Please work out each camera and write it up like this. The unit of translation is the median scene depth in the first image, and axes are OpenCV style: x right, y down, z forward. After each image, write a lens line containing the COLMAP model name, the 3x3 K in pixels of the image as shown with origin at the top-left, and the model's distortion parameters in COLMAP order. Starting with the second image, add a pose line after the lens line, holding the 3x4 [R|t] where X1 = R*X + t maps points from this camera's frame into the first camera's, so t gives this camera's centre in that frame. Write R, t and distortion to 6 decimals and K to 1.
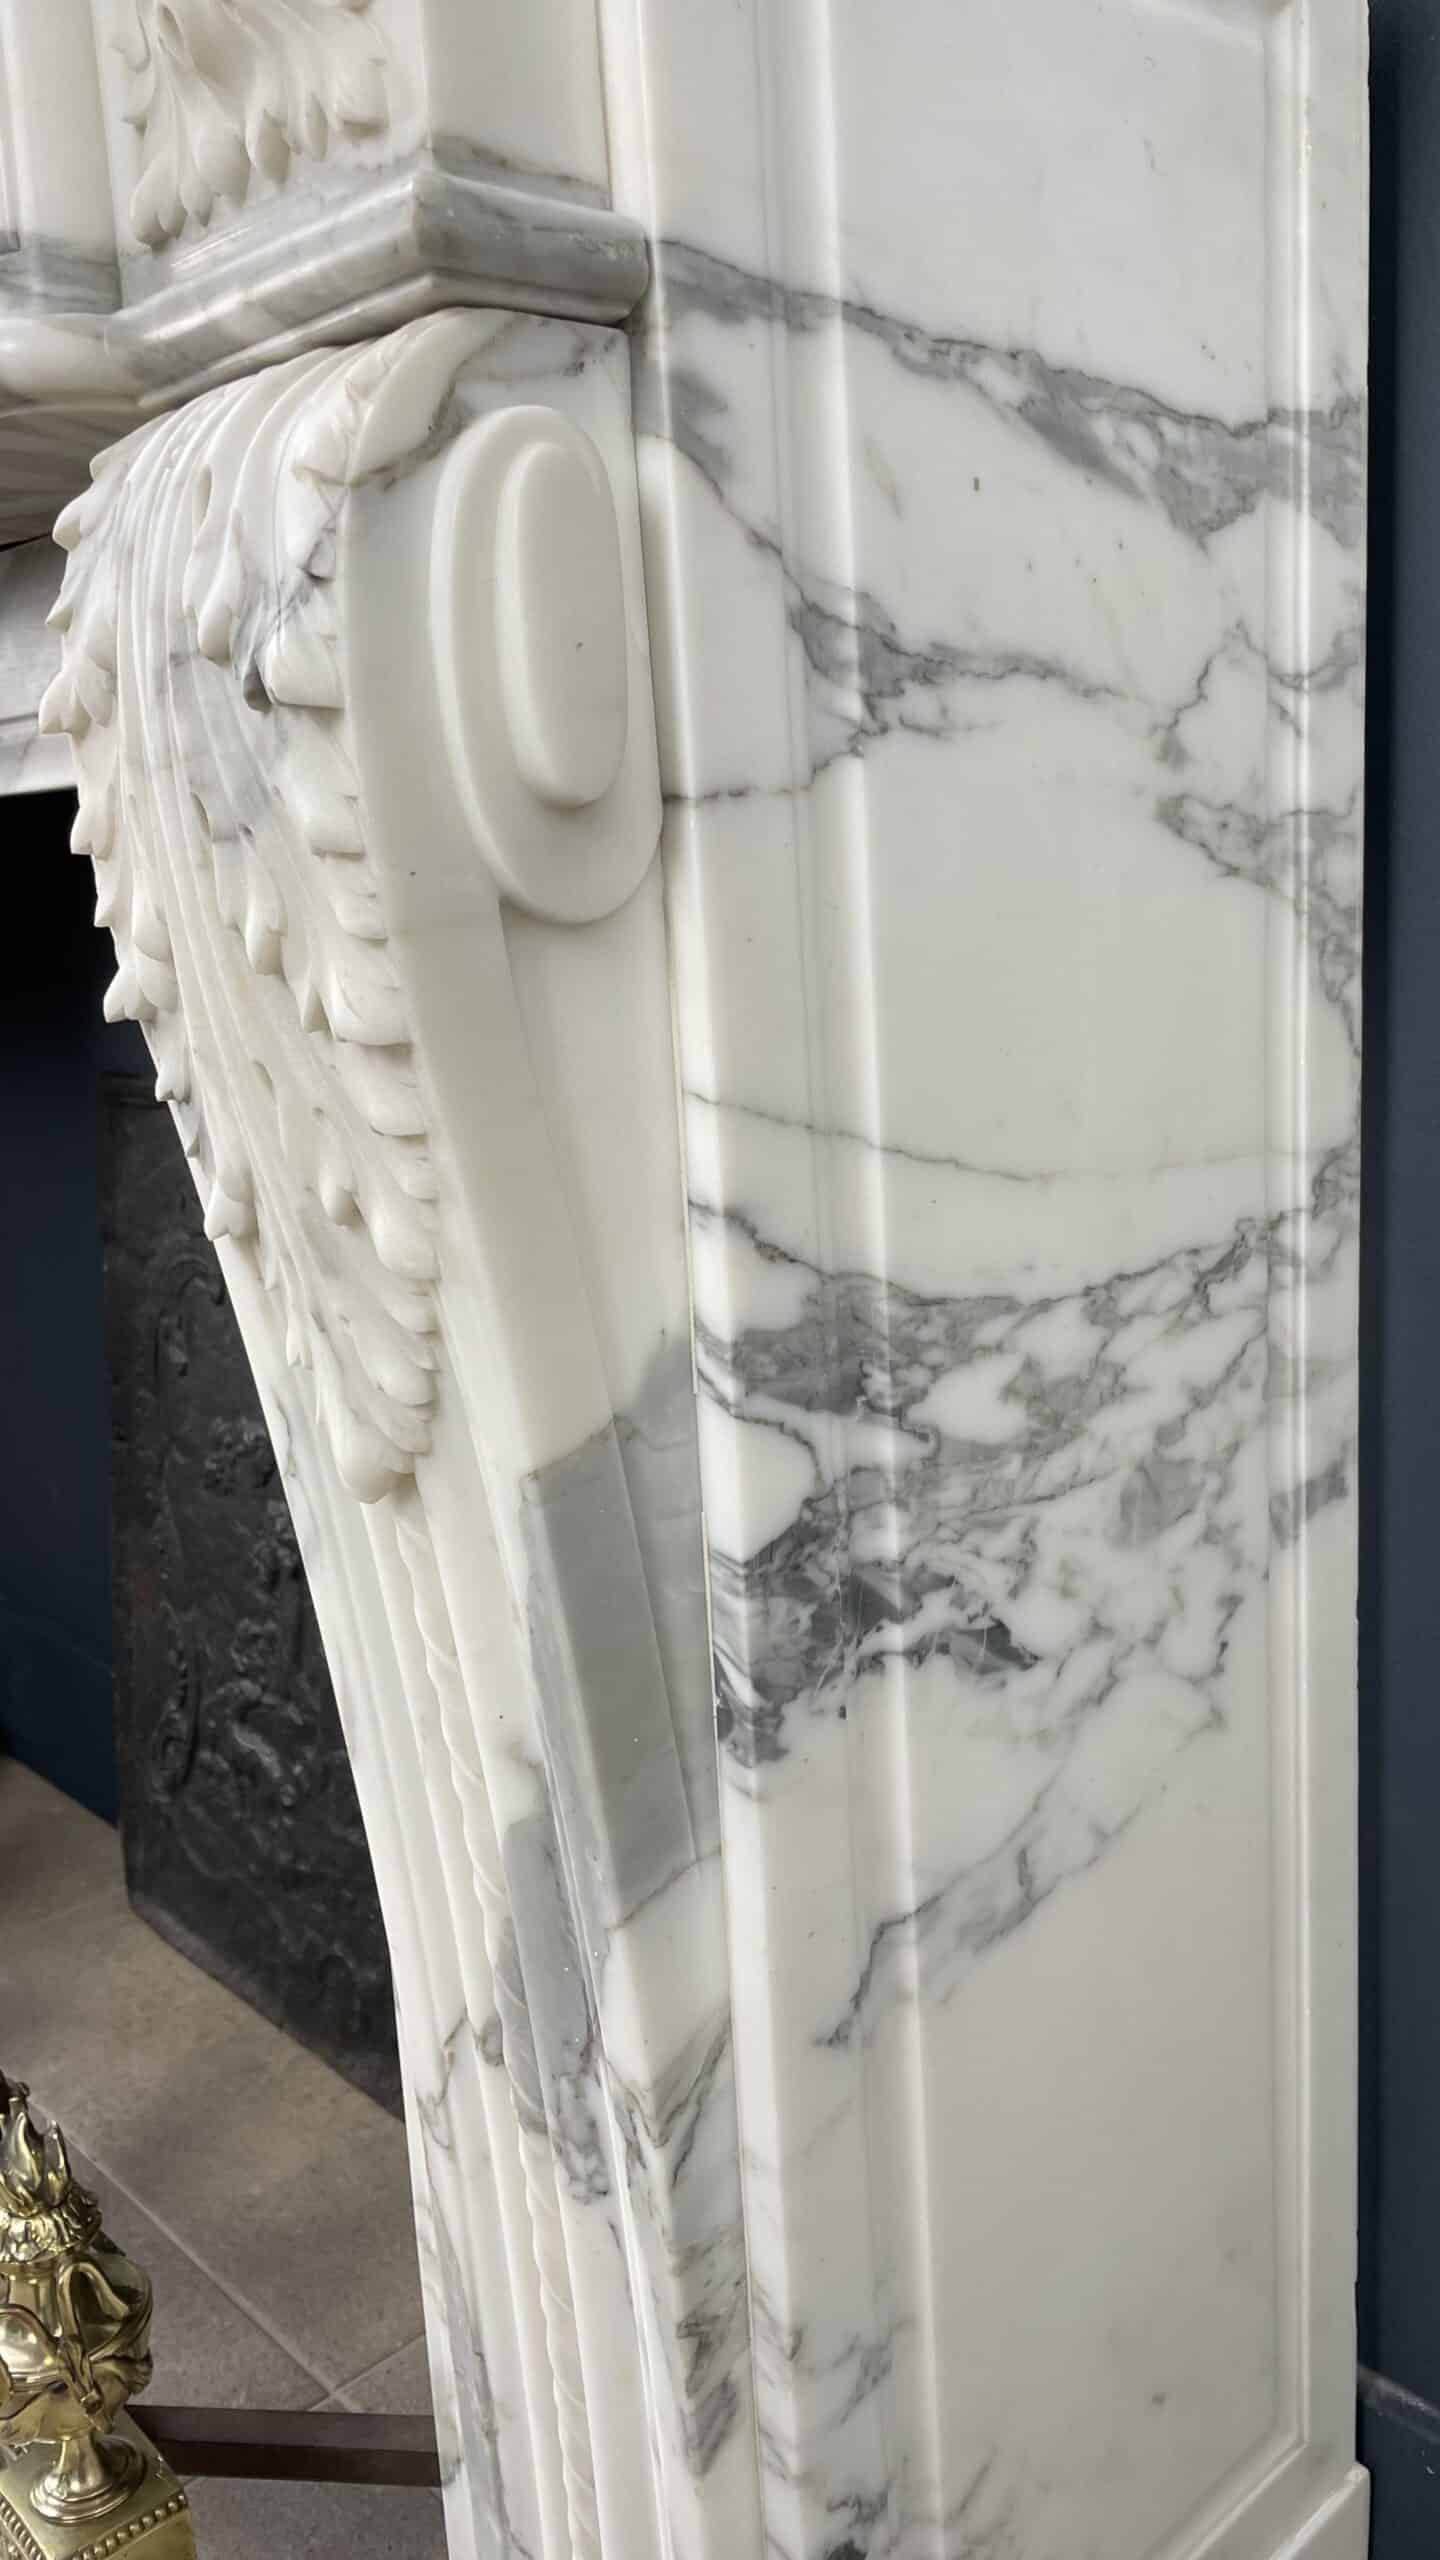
lens RADIAL K [[1980.1, 0, 822.4], [0, 1980.1, 1266.6], [0, 0, 1]] dist [0.087709, -0.134681]
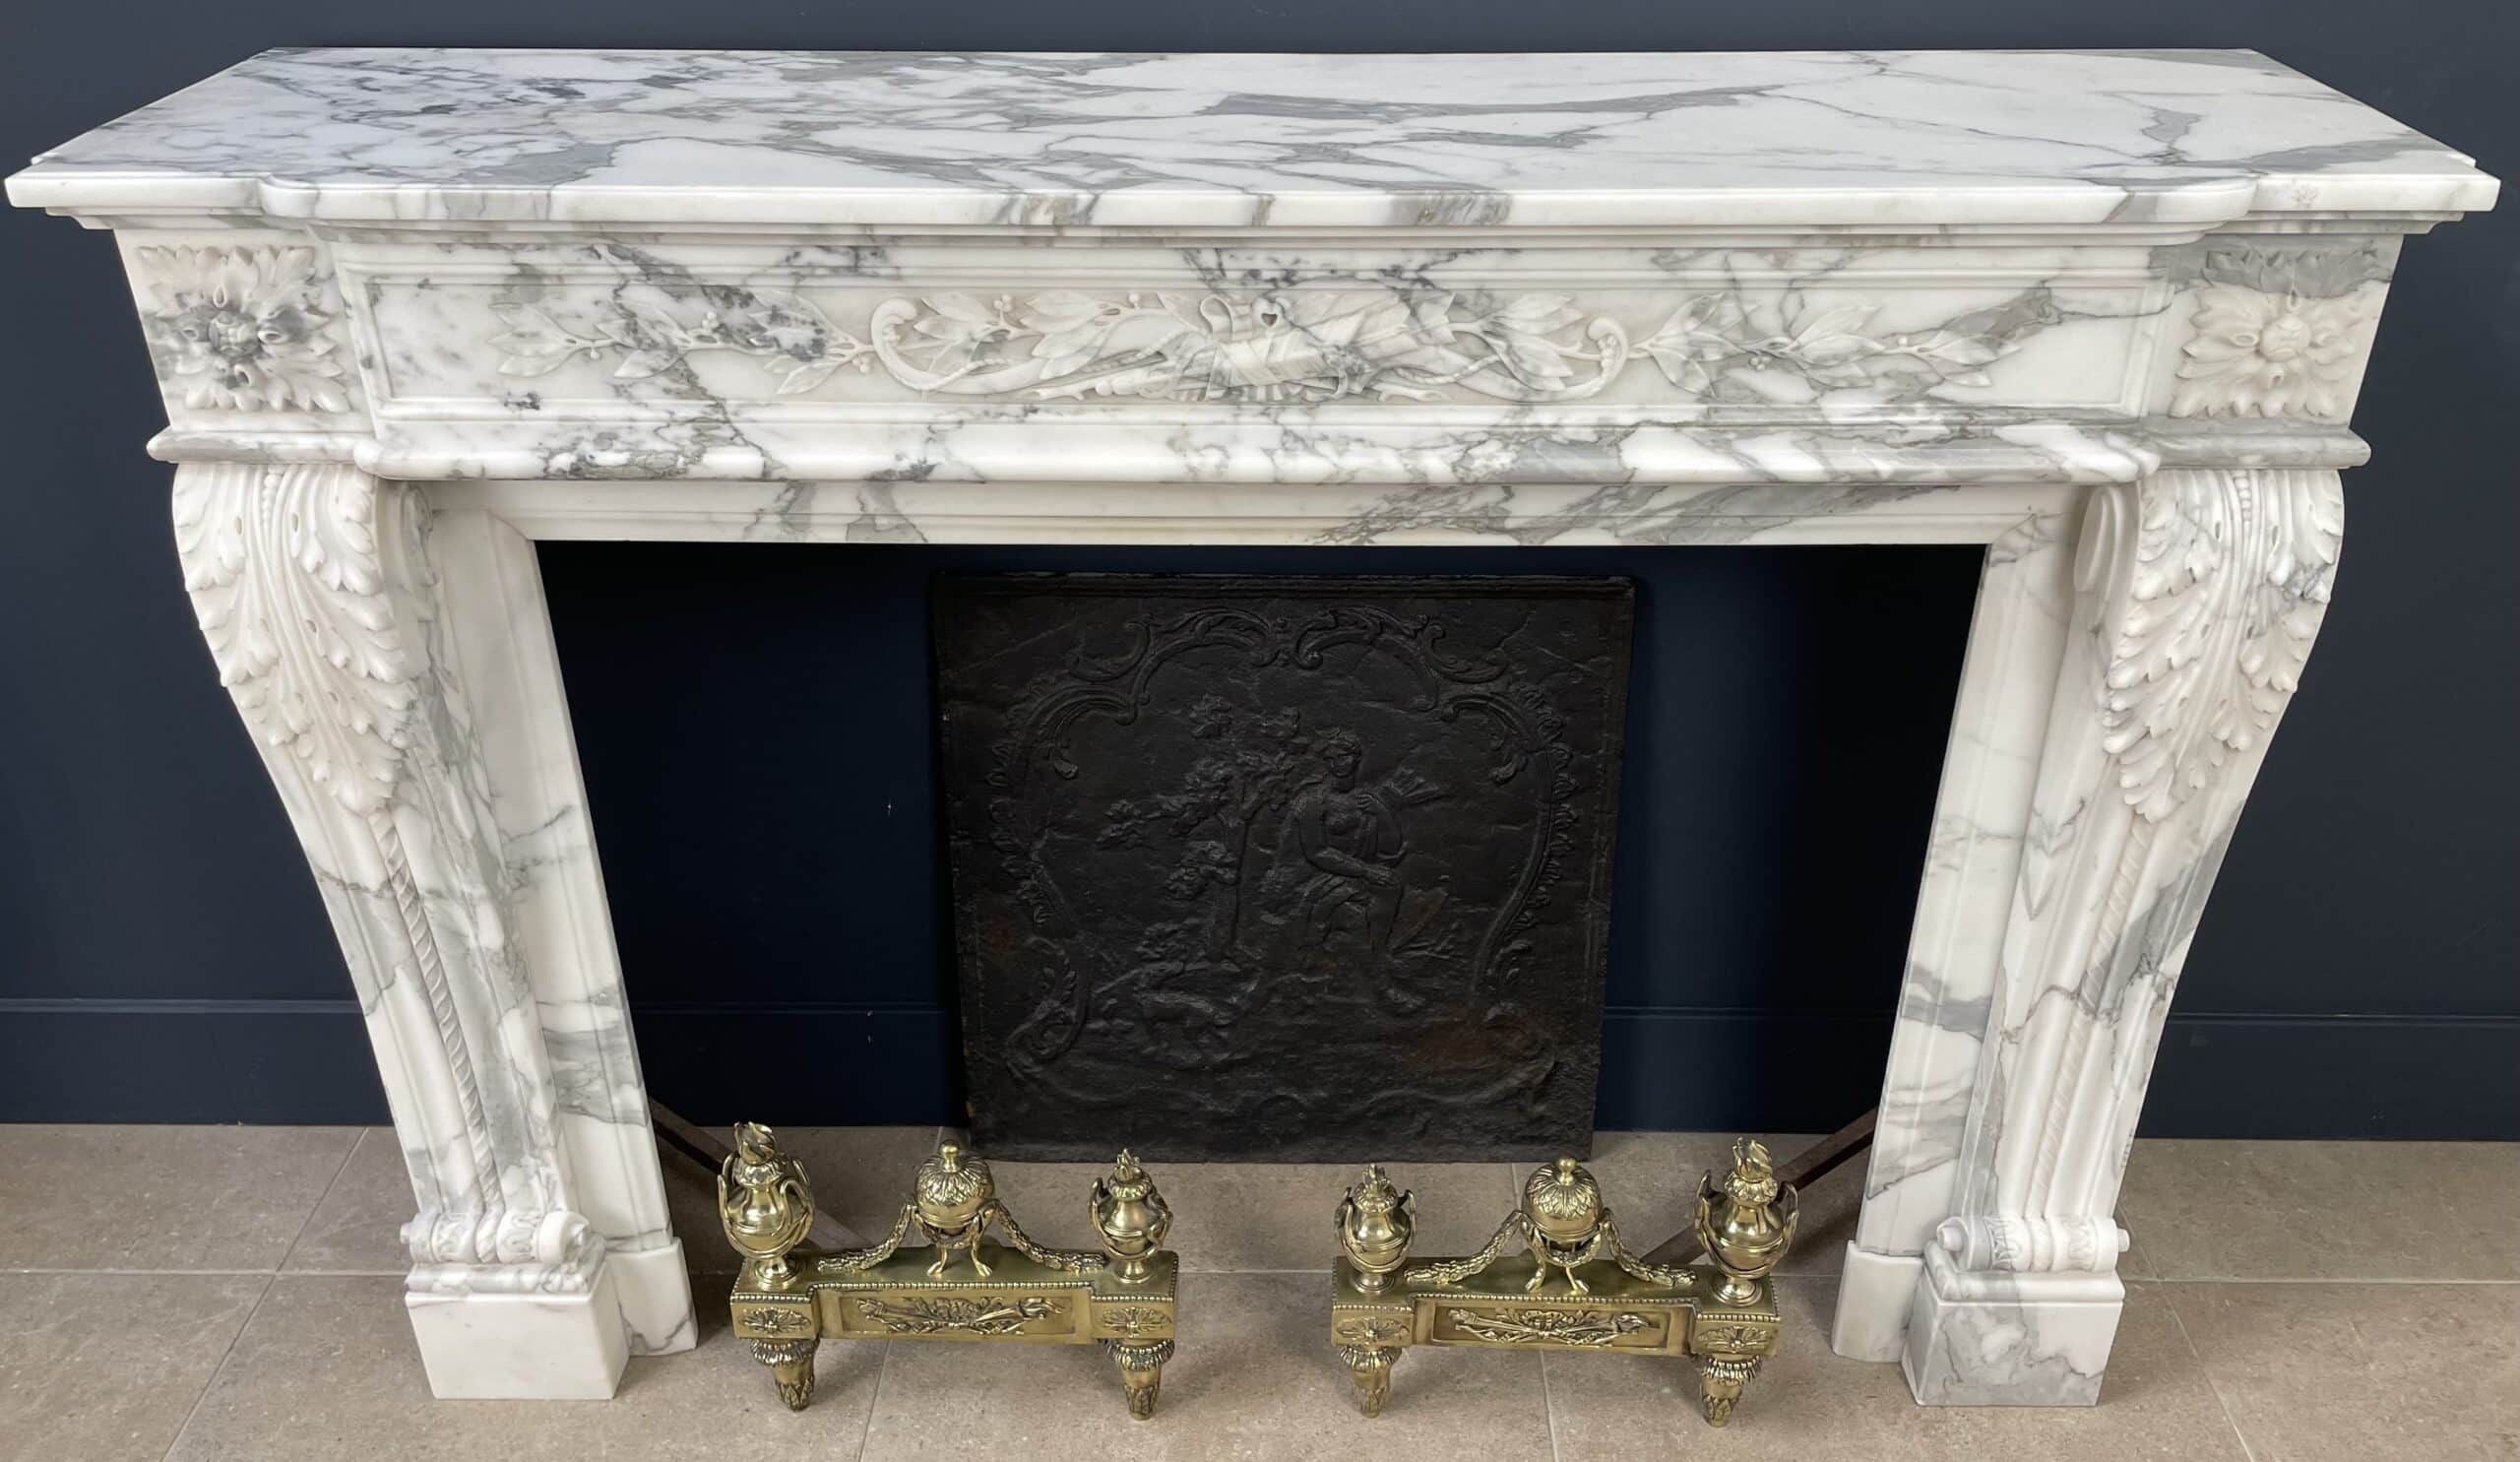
lens RADIAL K [[1982.2, 0, 1286.8], [0, 1982.2, 712.4], [0, 0, 1]] dist [0.093246, -0.131598]
pose [[0.699339, -0.297599, 0.649893, -1.123139], [0.108707, 0.942912, 0.314801, -0.411959], [-0.706476, -0.149505, 0.691766, -0.029449]]
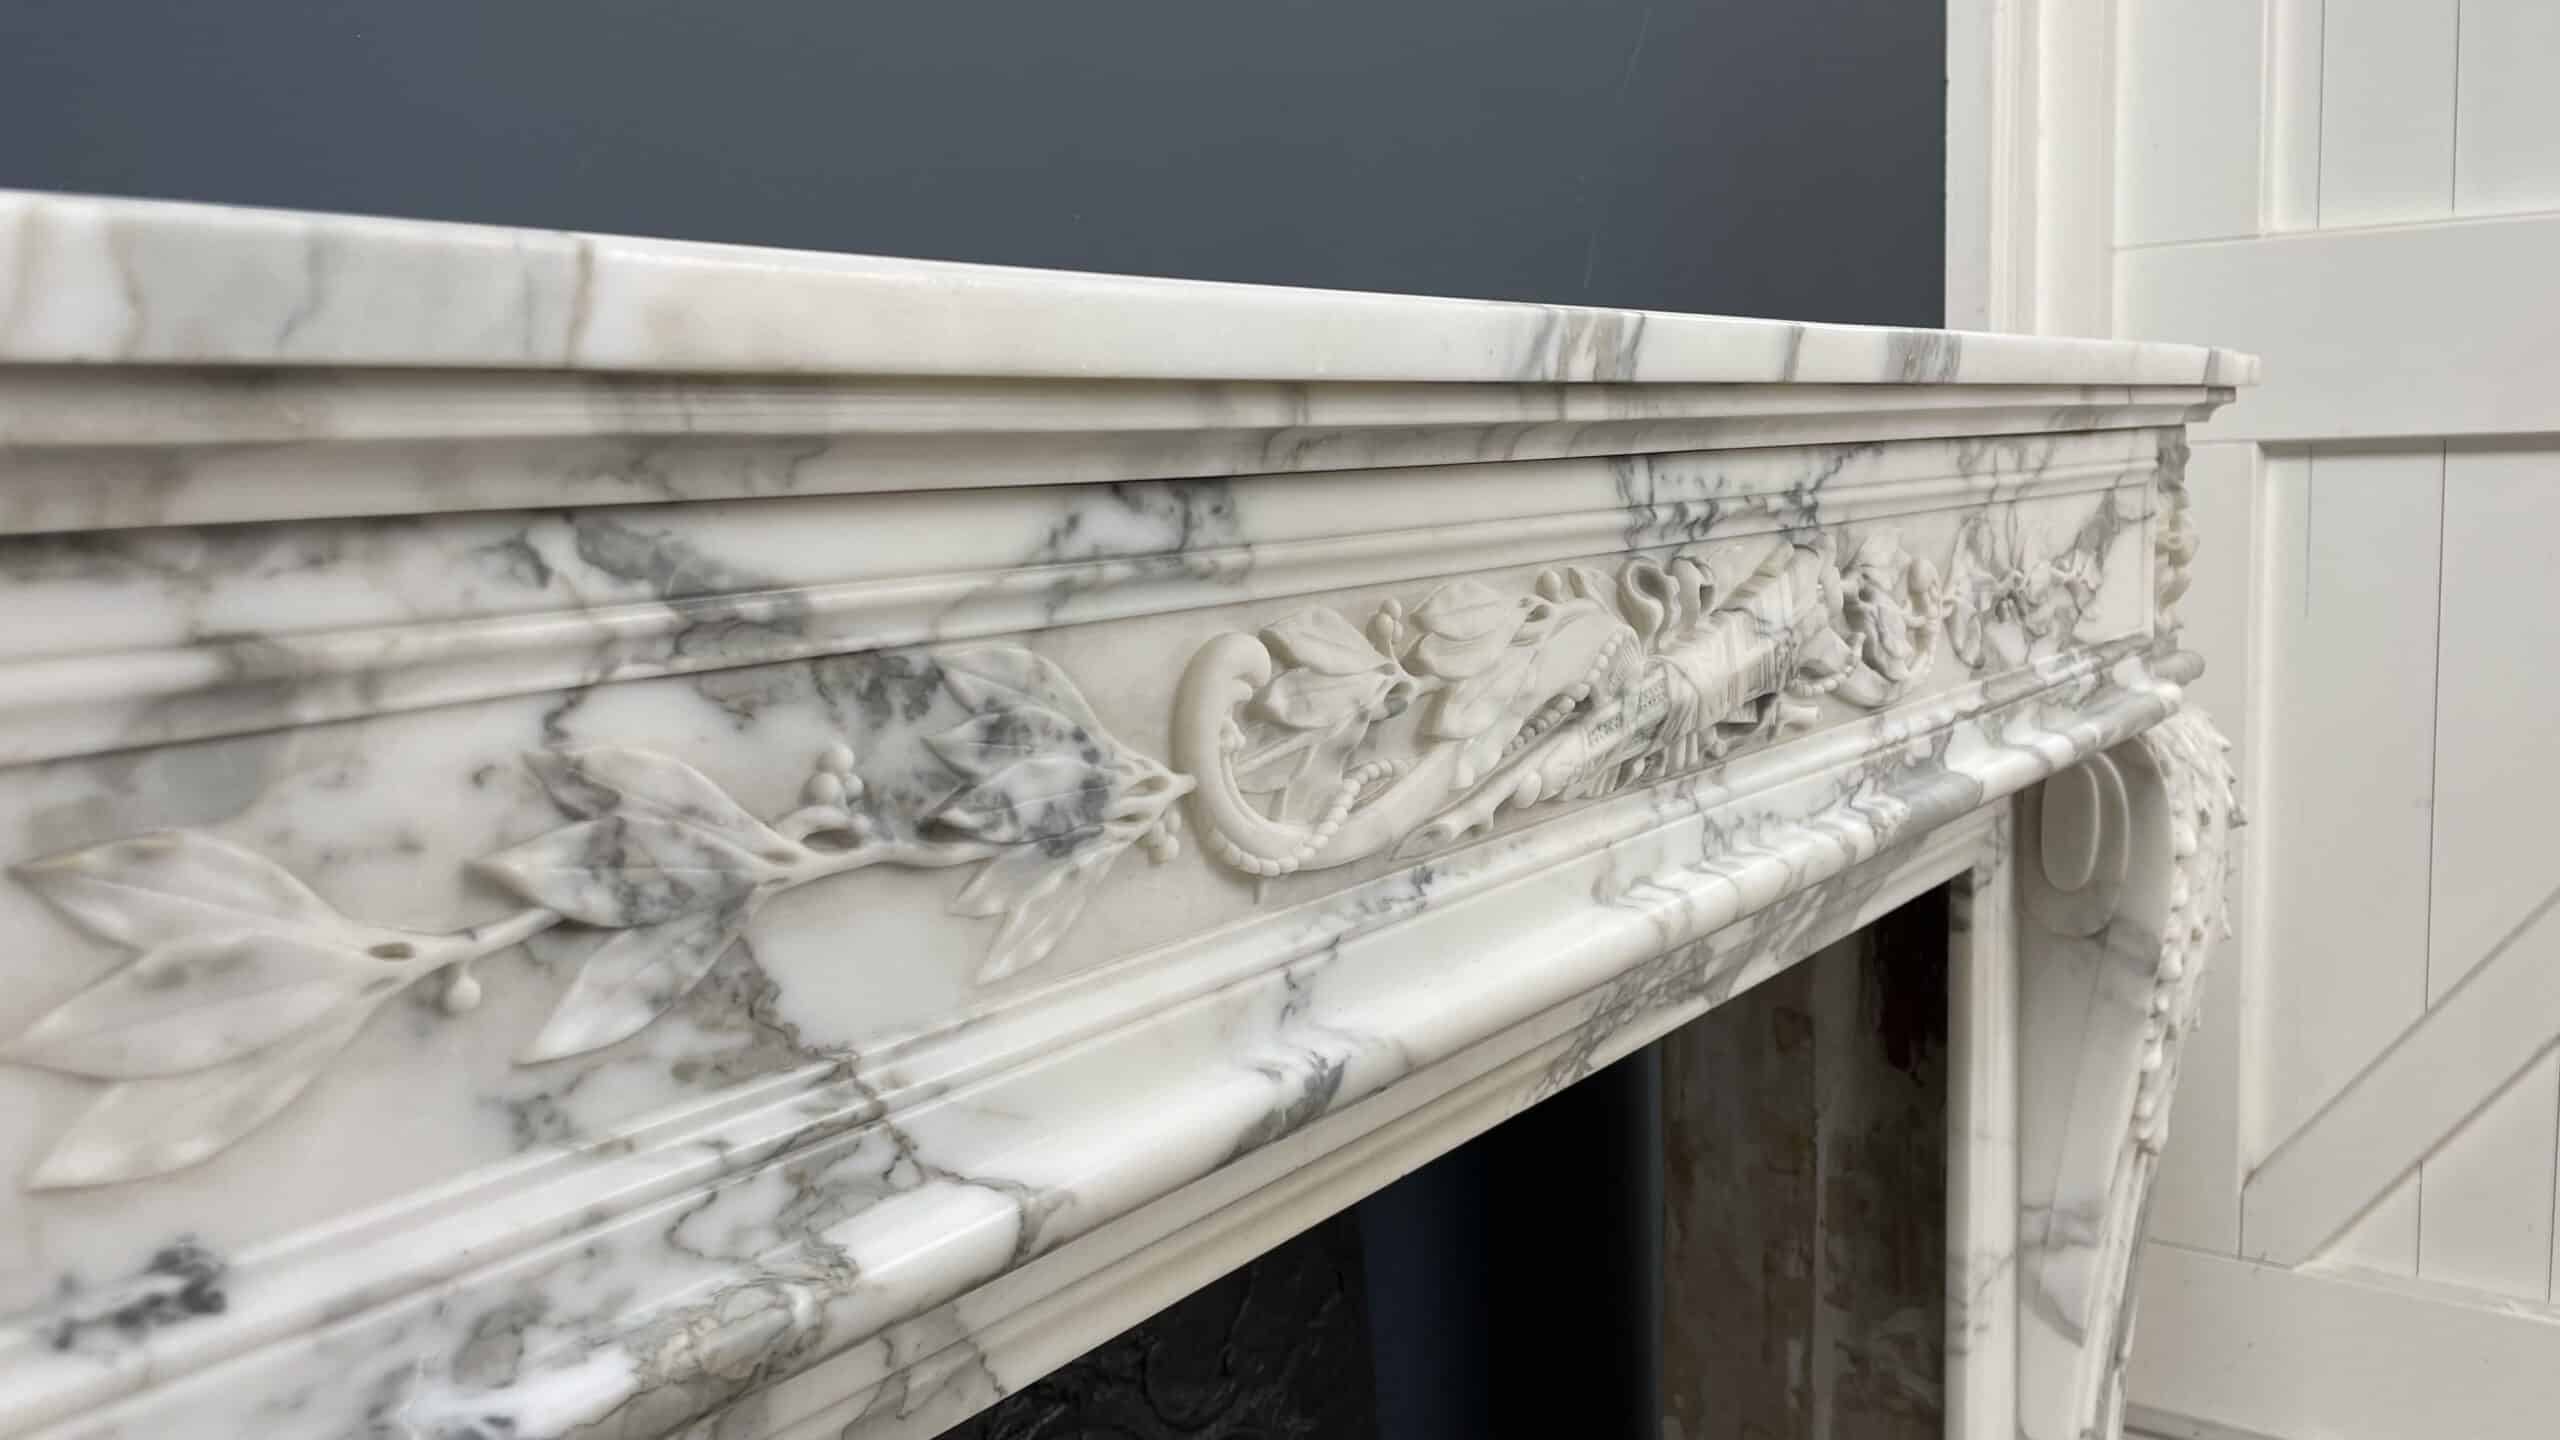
lens RADIAL K [[1994.7, 0, 1272.3], [0, 1994.7, 690.6], [0, 0, 1]] dist [0.092663, -0.141505]
pose [[-0.140022, -0.061904, 0.988211, -0.926508], [0.241966, 0.965645, 0.094775, -0.340734], [-0.960128, 0.252384, -0.120233, 0.829547]]
